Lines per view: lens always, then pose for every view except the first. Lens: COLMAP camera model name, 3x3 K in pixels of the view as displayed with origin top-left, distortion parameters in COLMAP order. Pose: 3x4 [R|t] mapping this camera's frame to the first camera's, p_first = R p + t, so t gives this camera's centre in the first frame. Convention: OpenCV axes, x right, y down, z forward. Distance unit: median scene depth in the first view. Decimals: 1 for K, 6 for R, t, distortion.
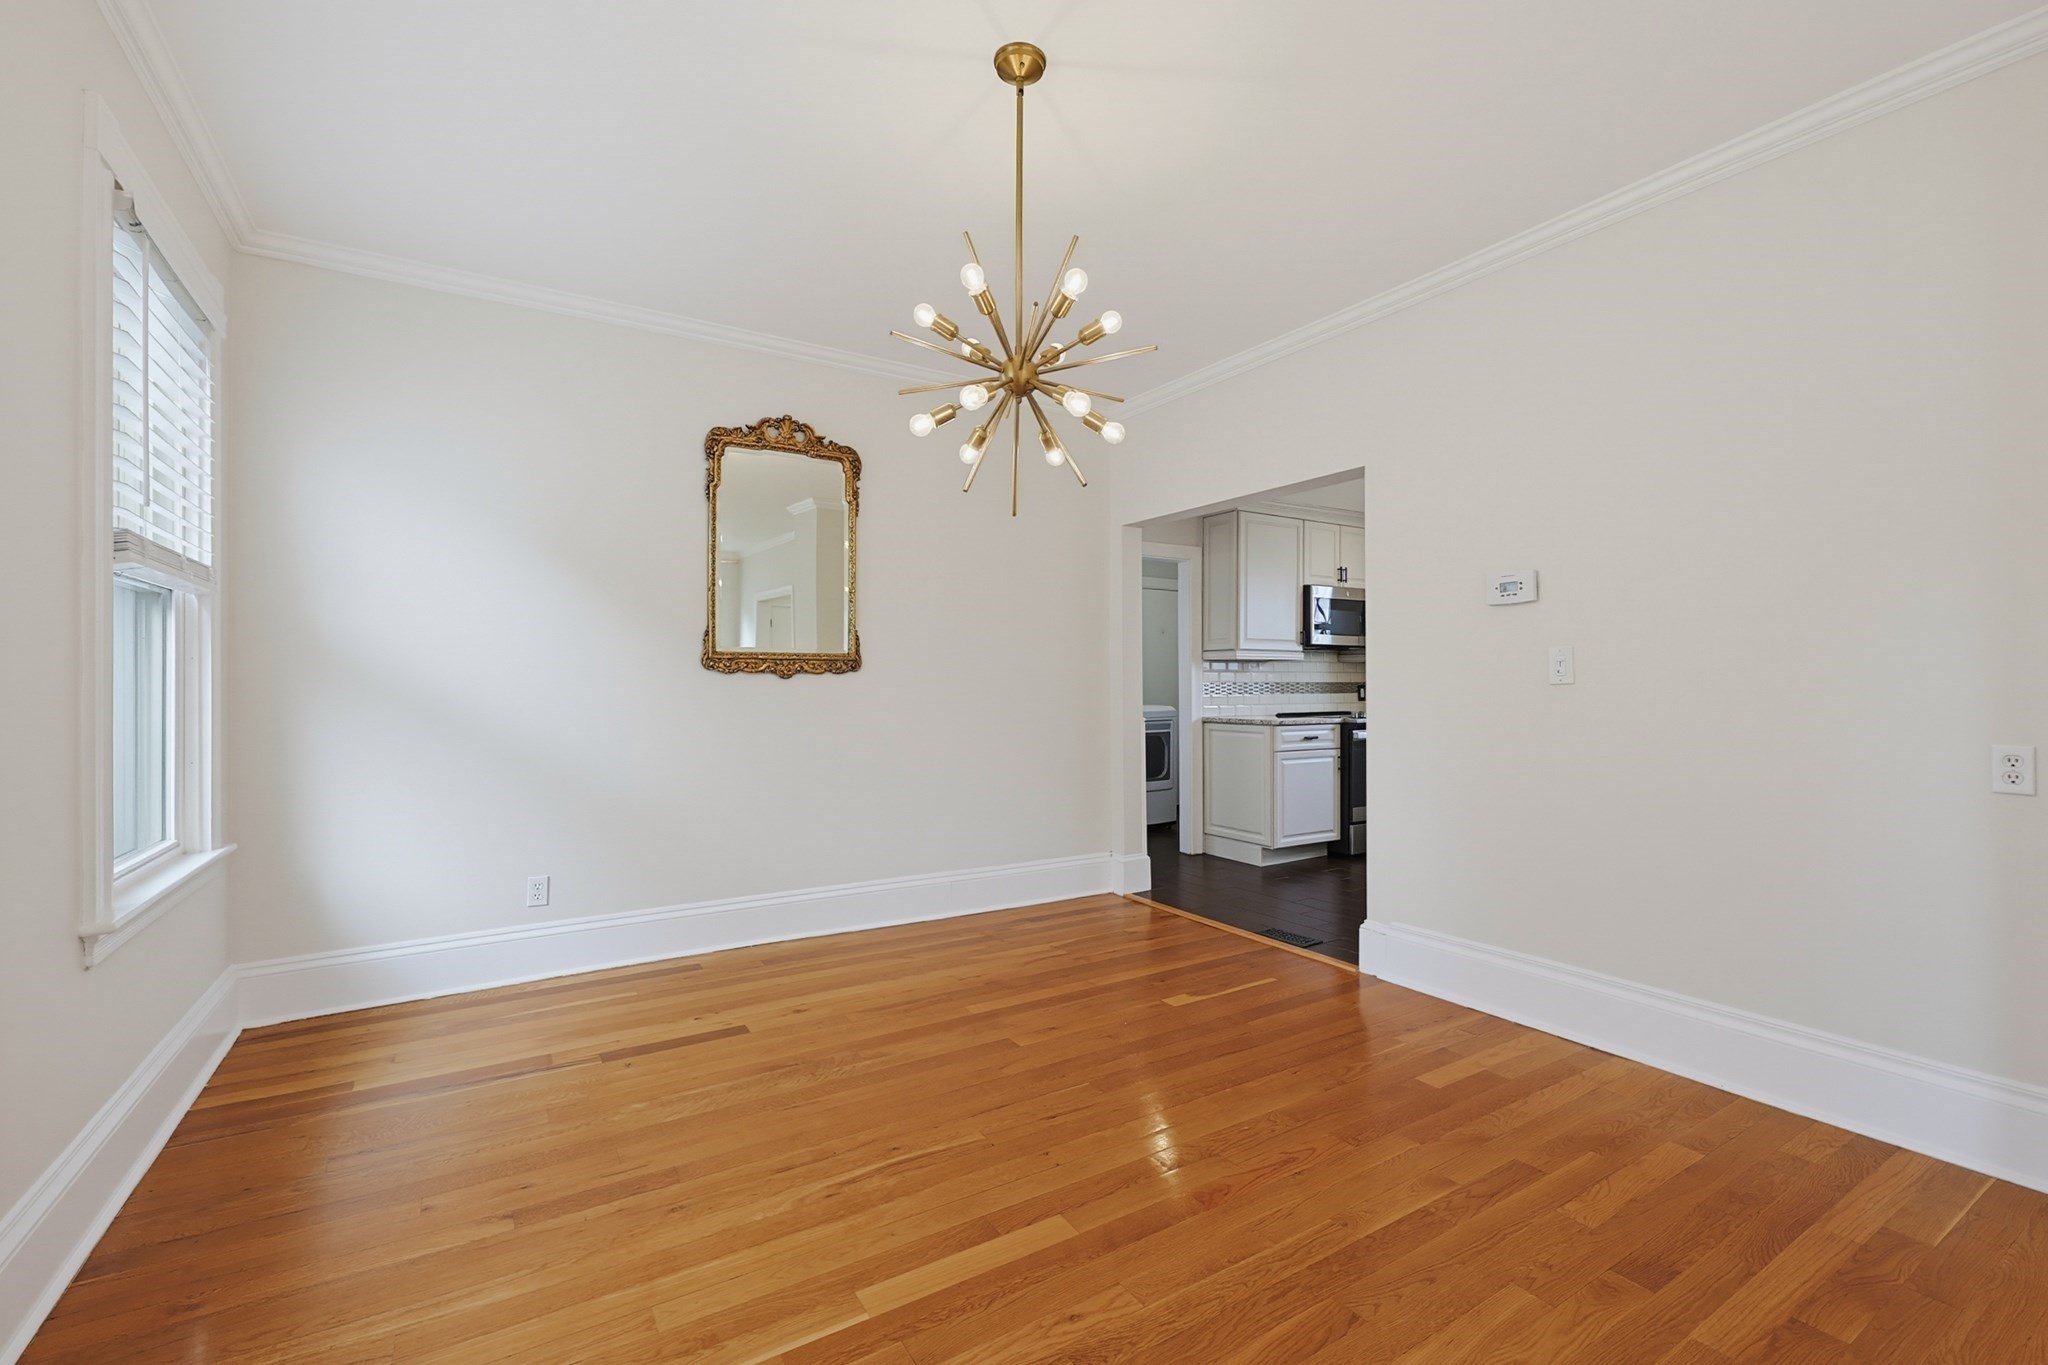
lens RADIAL K [[873.9, 0, 1027.8], [0, 873.9, 679.9], [0, 0, 1]] dist [-0.000505, -0.000117]
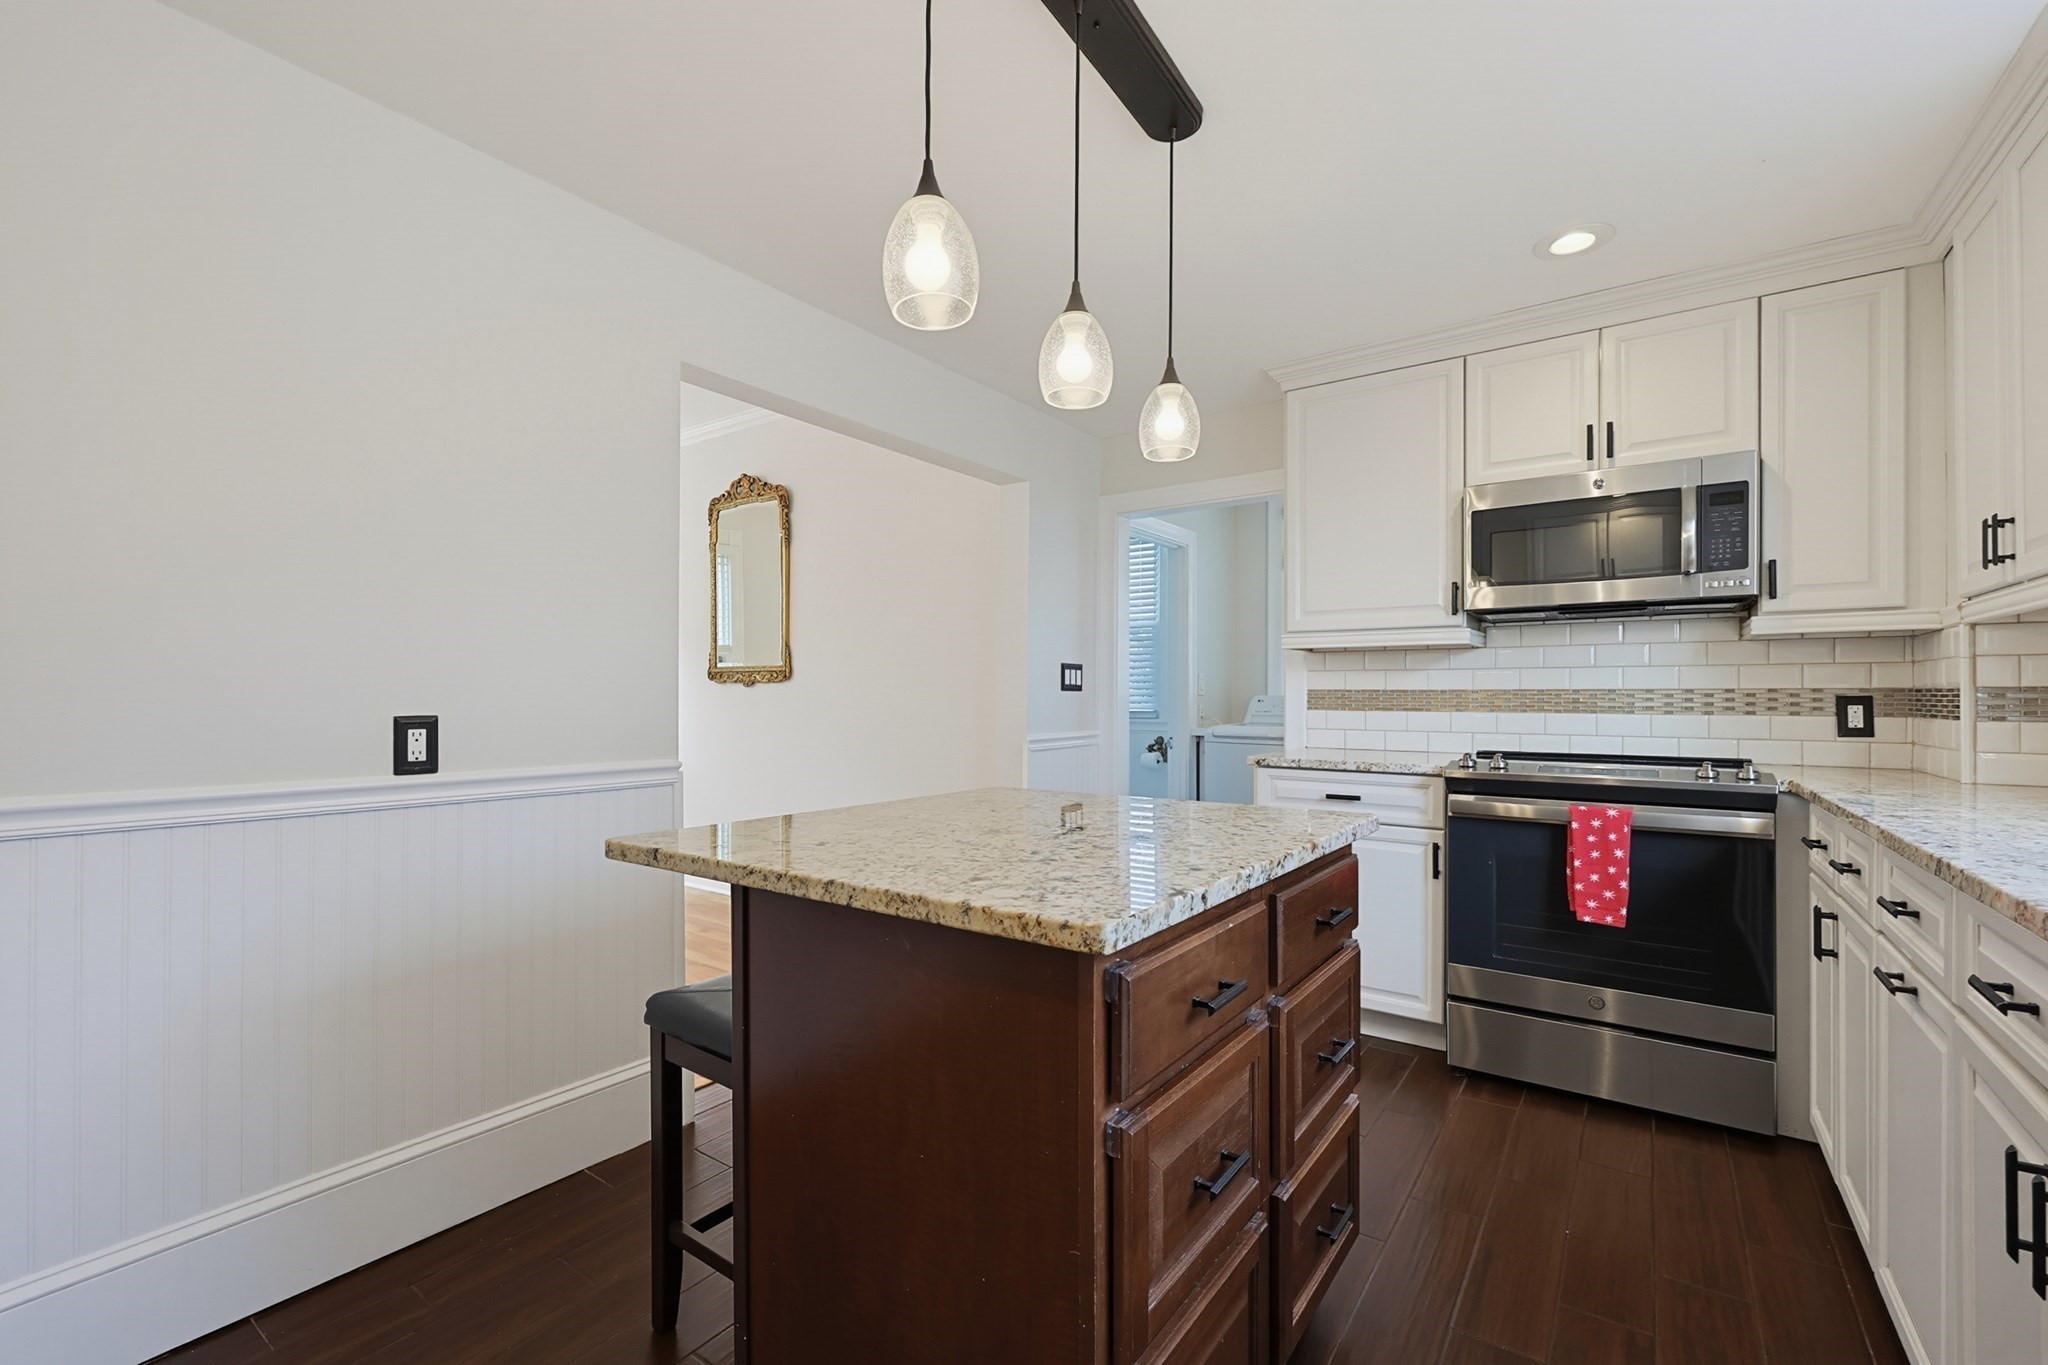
lens RADIAL K [[875.6, 0, 1106.4], [0, 875.6, 691.3], [0, 0, 1]] dist [-0.000909, 0.000001]
pose [[0.414849, -0.000357, -0.909890, 1.103904], [0.003154, 0.999994, 0.001046, 0.004890], [0.909885, -0.003303, 0.414848, 0.994784]]
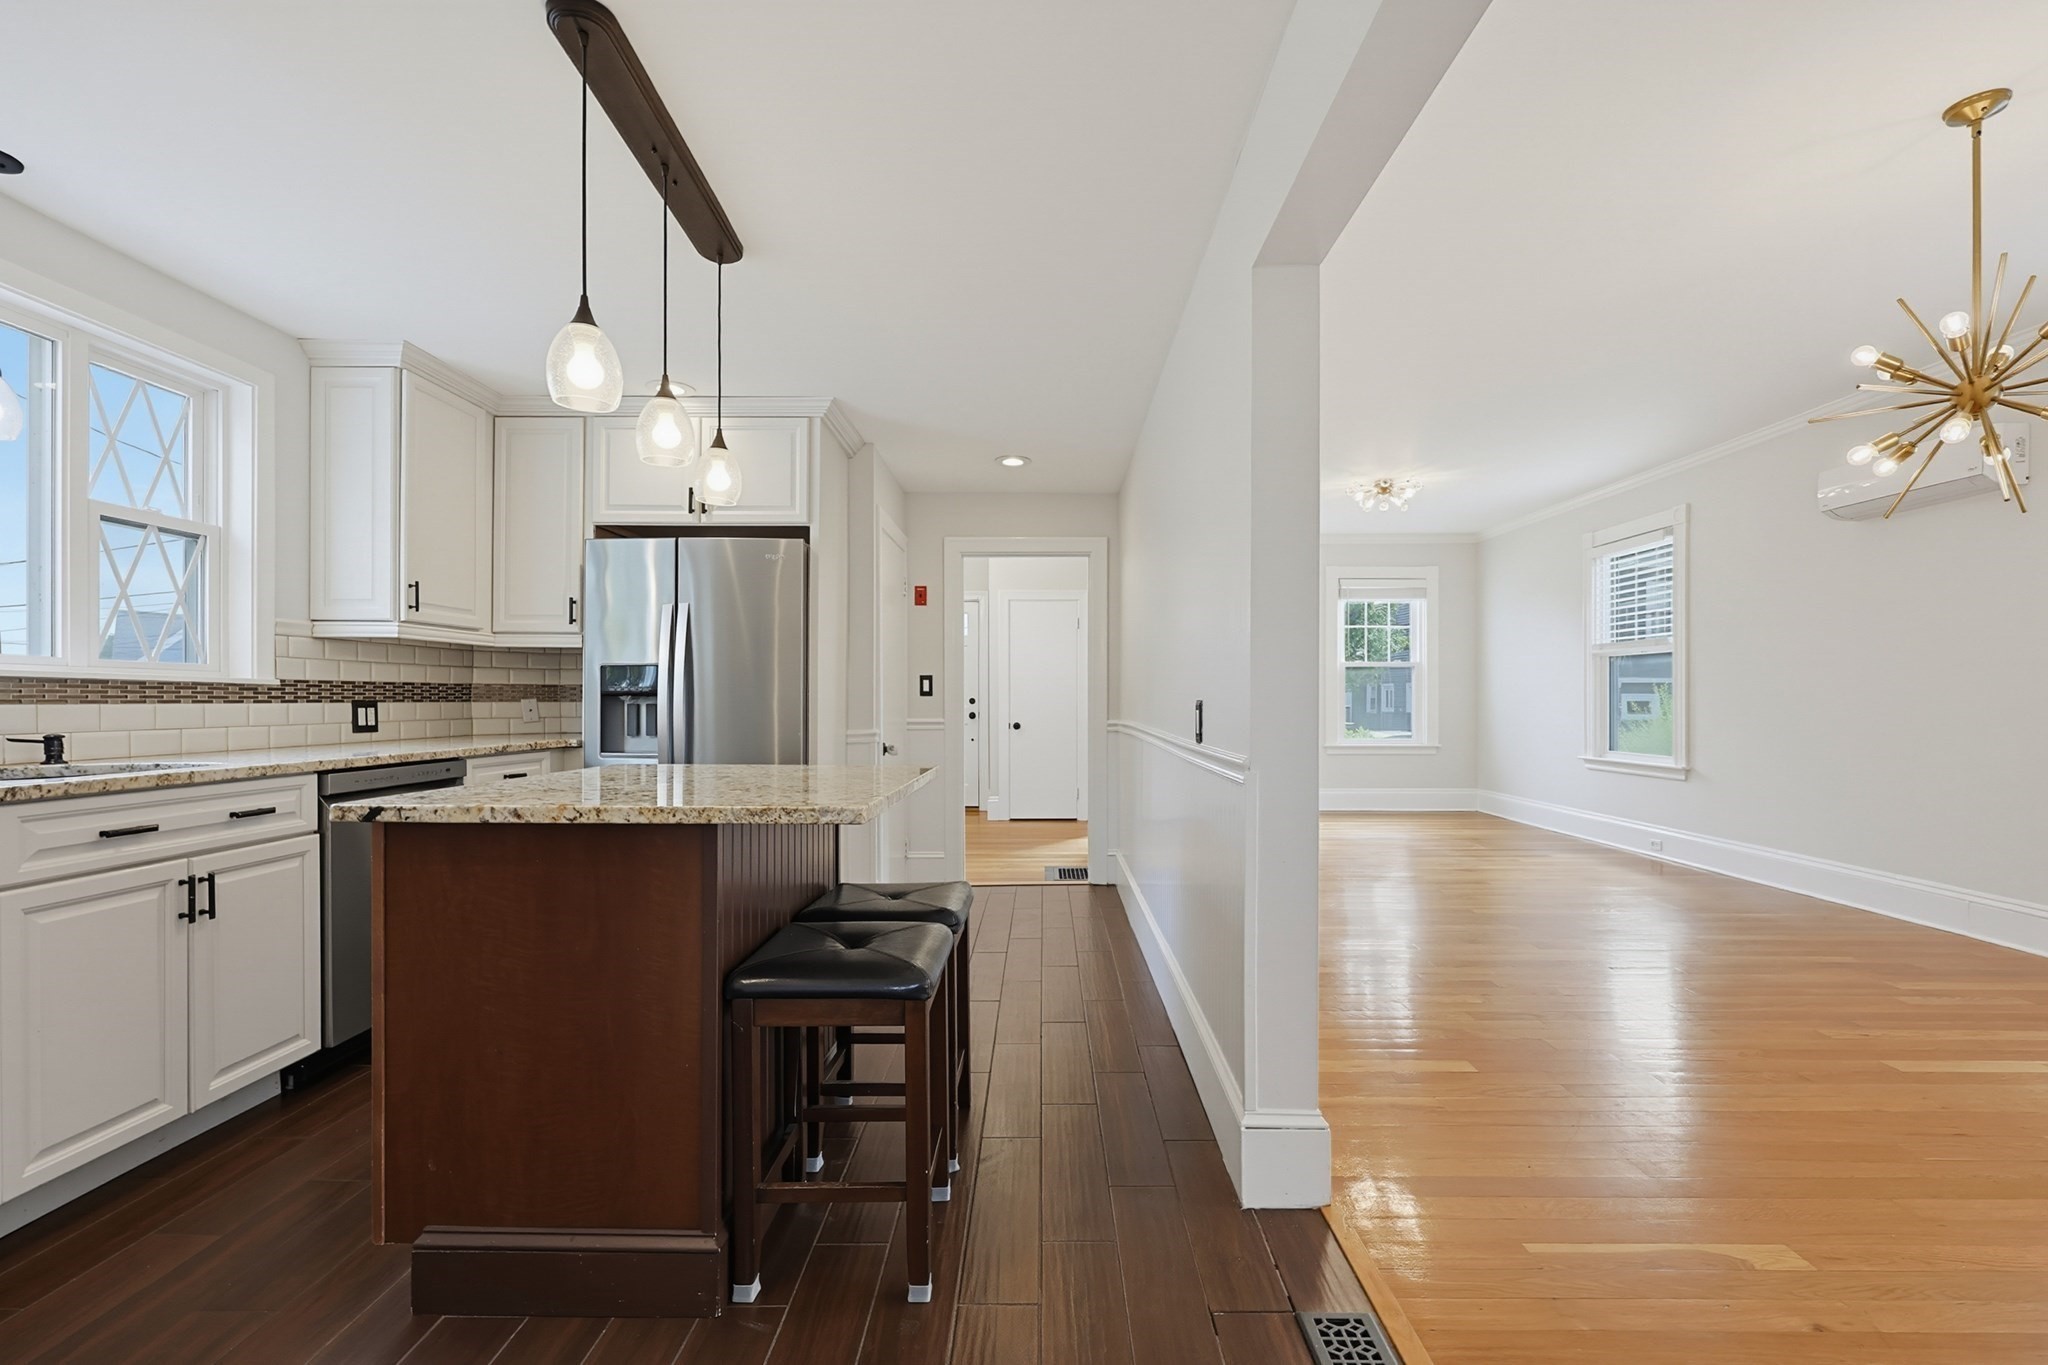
lens RADIAL K [[889.5, 0, 1039.6], [0, 889.5, 698.1], [0, 0, 1]] dist [0.001697, -0.000029]
pose [[-0.850888, 0.004566, 0.525327, 0.215165], [0.000092, 0.999964, -0.008541, 0.022555], [-0.525347, -0.007219, -0.850857, 1.509752]]
